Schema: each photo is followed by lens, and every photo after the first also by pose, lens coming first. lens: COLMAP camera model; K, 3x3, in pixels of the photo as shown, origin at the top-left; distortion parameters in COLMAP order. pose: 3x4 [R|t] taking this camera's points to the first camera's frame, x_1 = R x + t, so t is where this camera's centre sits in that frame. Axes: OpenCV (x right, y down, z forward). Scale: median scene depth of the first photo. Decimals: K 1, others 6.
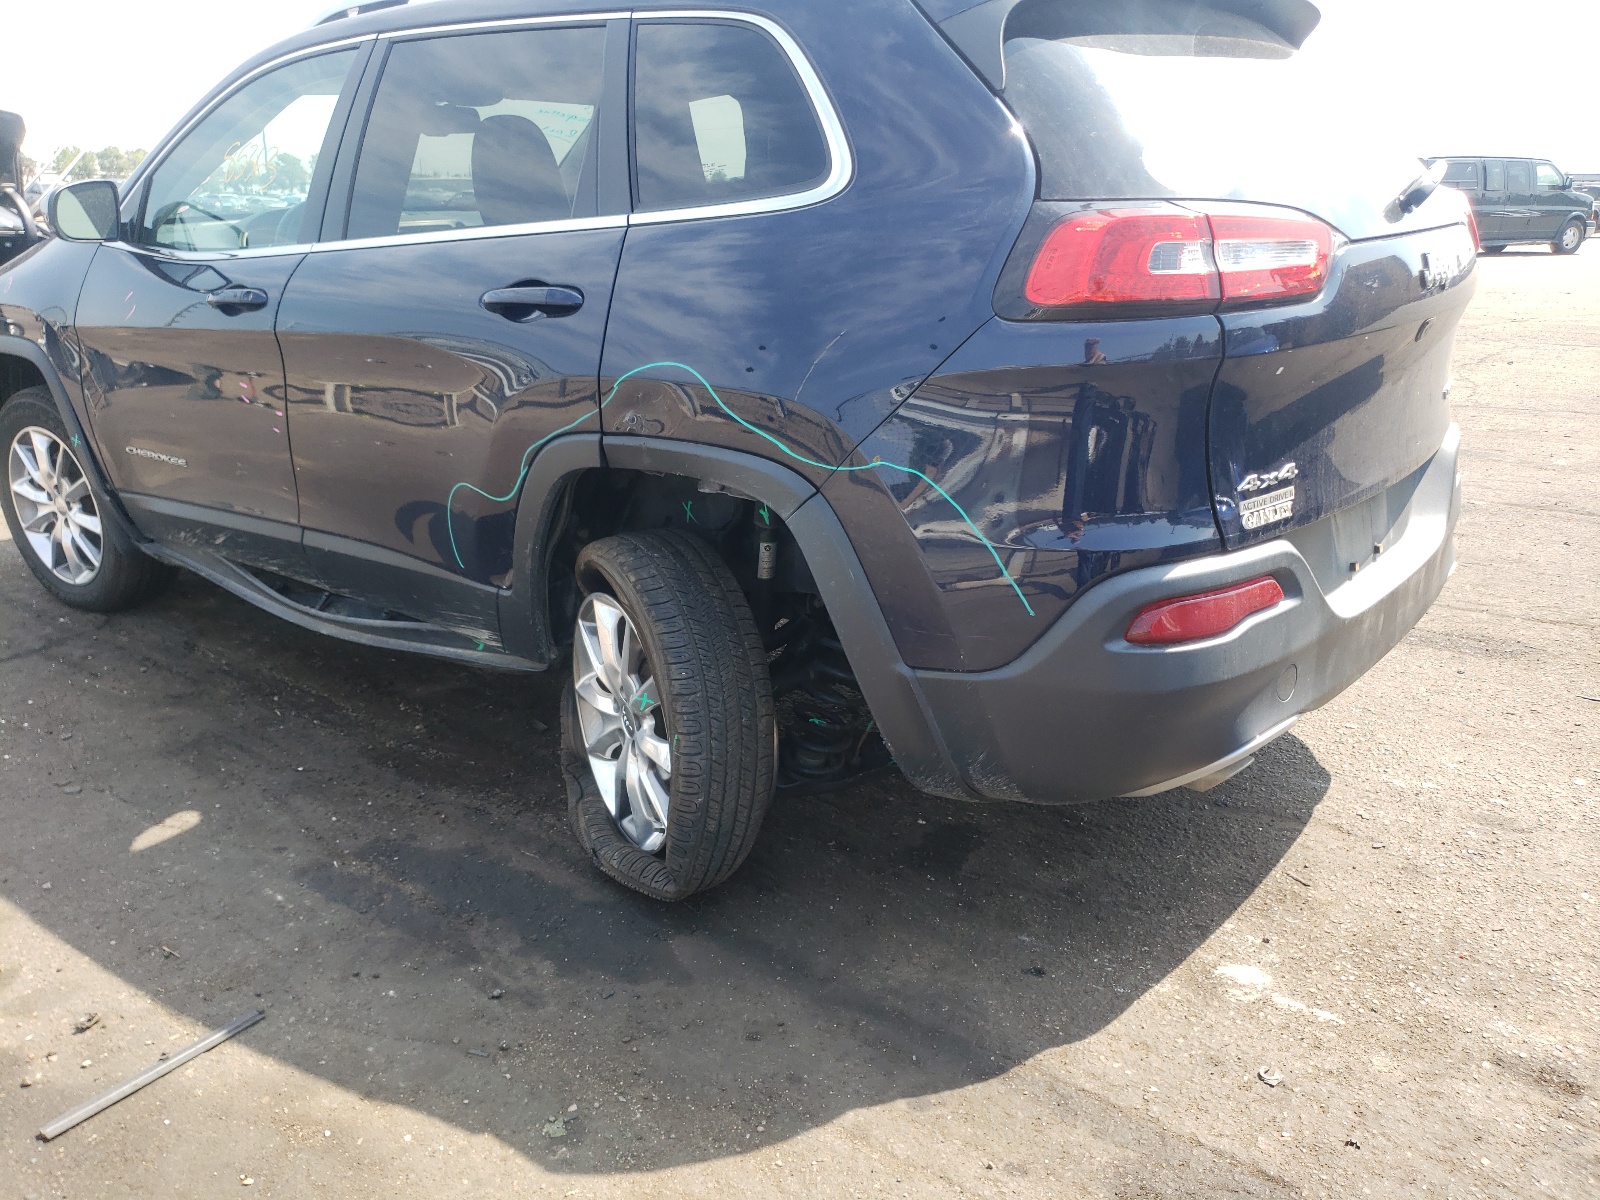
lens RADIAL K [[1285.0, 0, 800.0], [0, 1285.0, 600.0], [0, 0, 1]] dist [0.009478, 0.001491]
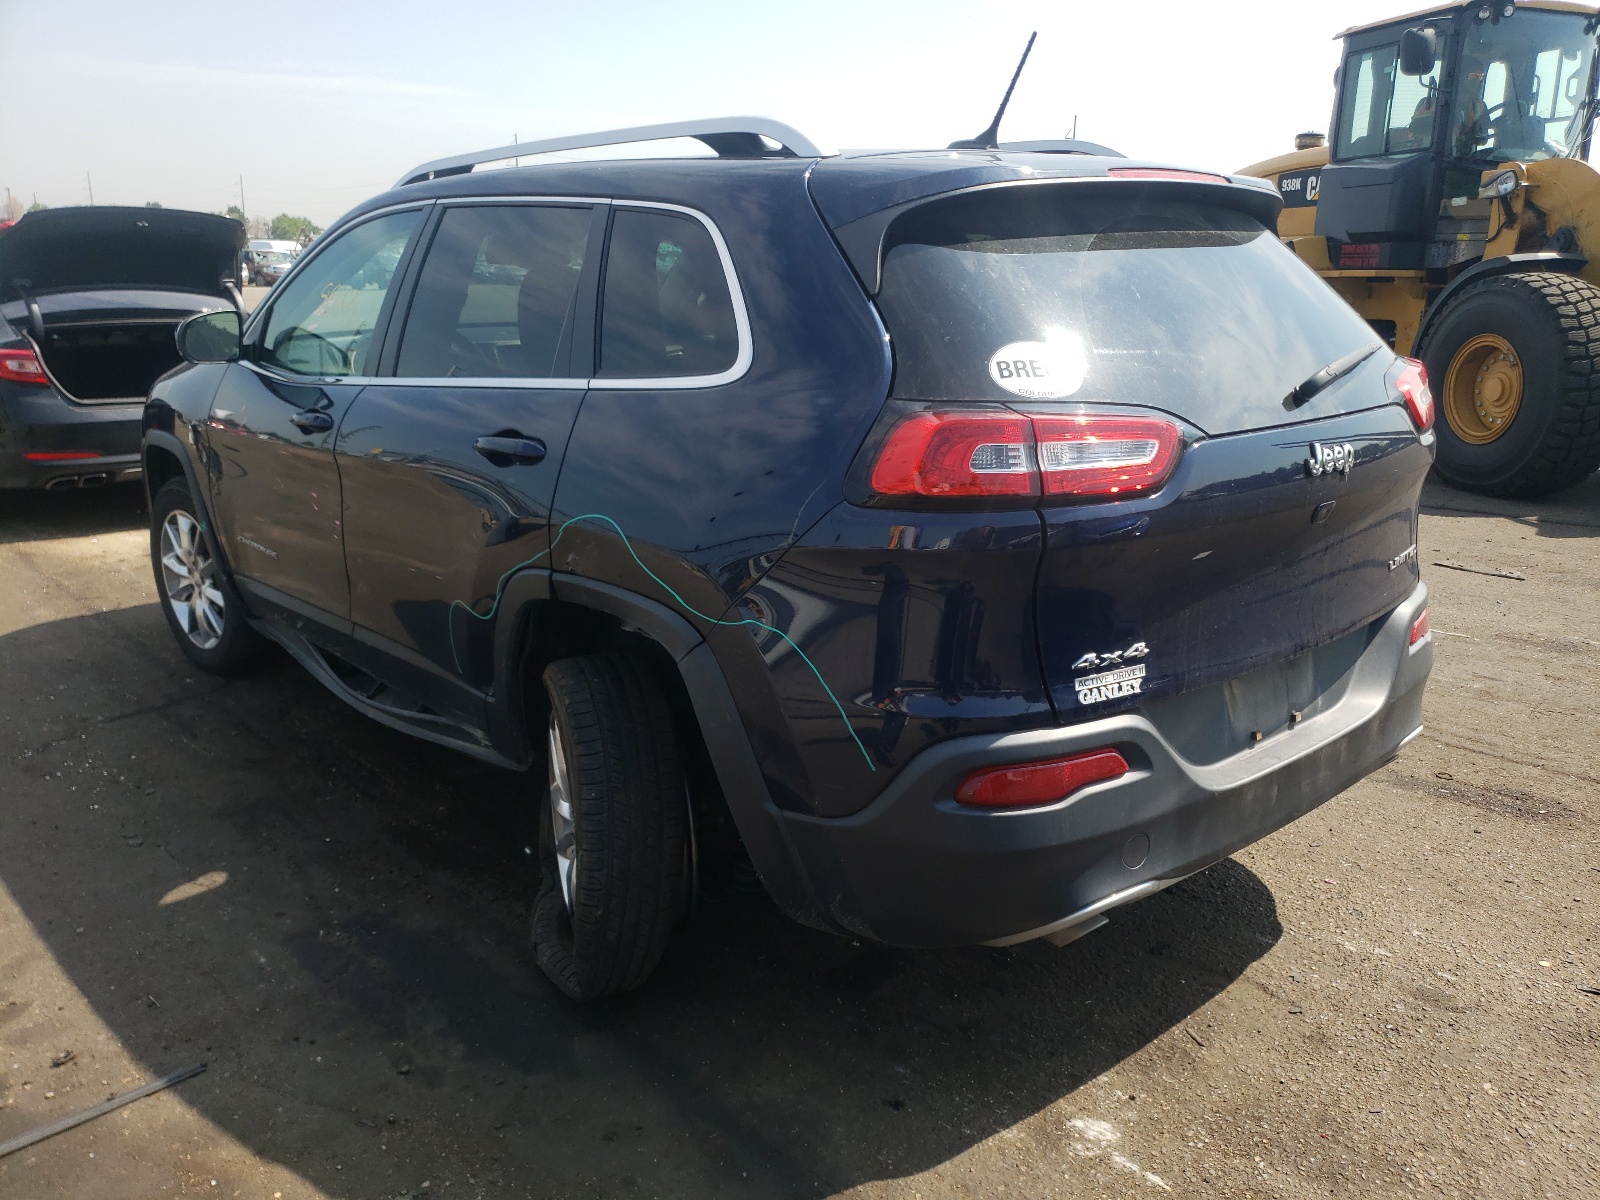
lens RADIAL K [[1278.7, 0, 800.0], [0, 1278.7, 600.0], [0, 0, 1]] dist [-0.000782, 0.015671]
pose [[0.987709, 0.055102, -0.146272, 0.226185], [-0.063017, 0.996757, -0.050034, -0.062563], [0.143041, 0.058636, 0.987978, -0.068276]]
